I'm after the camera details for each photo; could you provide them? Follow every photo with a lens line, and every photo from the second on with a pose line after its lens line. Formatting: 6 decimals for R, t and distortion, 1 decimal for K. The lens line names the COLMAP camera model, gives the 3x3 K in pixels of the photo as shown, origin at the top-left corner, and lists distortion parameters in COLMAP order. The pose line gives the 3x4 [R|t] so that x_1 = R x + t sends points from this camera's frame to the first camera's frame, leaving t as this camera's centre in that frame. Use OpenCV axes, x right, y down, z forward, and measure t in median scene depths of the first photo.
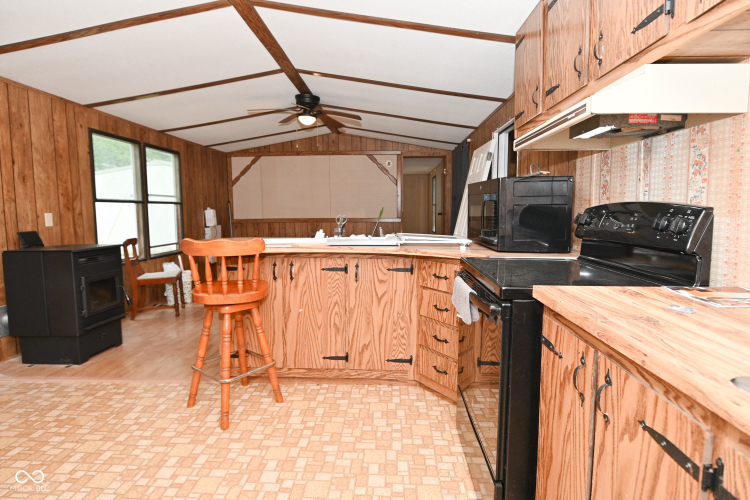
lens RADIAL K [[394.2, 0, 375.2], [0, 394.2, 247.2], [0, 0, 1]] dist [-0.006631, -0.009614]
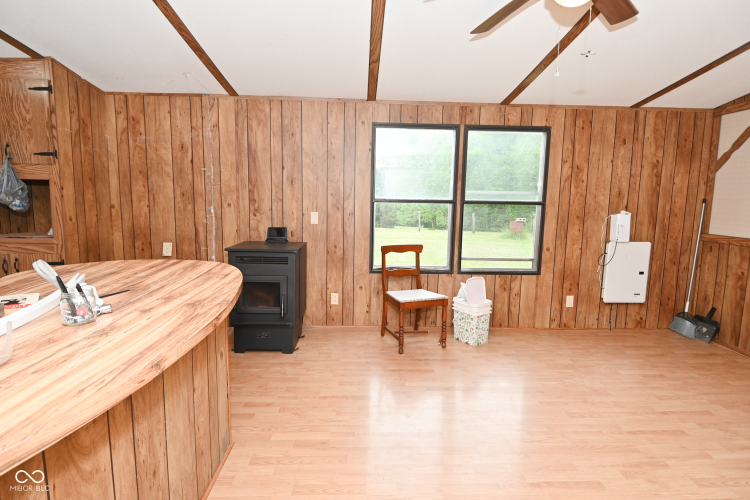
lens RADIAL K [[394.2, 0, 374.3], [0, 394.2, 246.7], [0, 0, 1]] dist [-0.006631, -0.009614]
pose [[0.073022, 0.131666, -0.988601, 0.259520], [-0.112022, 0.986057, 0.123053, -0.136631], [0.991019, 0.101759, 0.086753, 1.015382]]
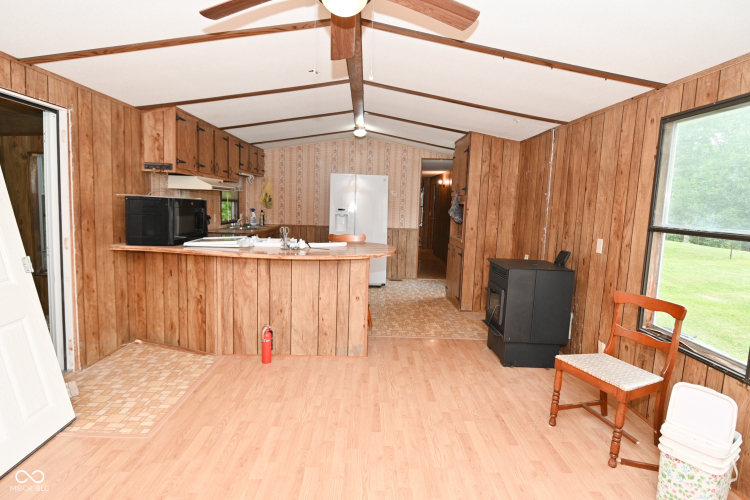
lens RADIAL K [[394.2, 0, 375.3], [0, 394.2, 246.4], [0, 0, 1]] dist [-0.006631, -0.009614]
pose [[-0.997803, -0.033820, -0.056972, -0.240641], [-0.044694, 0.978368, 0.201985, -0.219536], [0.048908, 0.204087, -0.977730, 1.770478]]
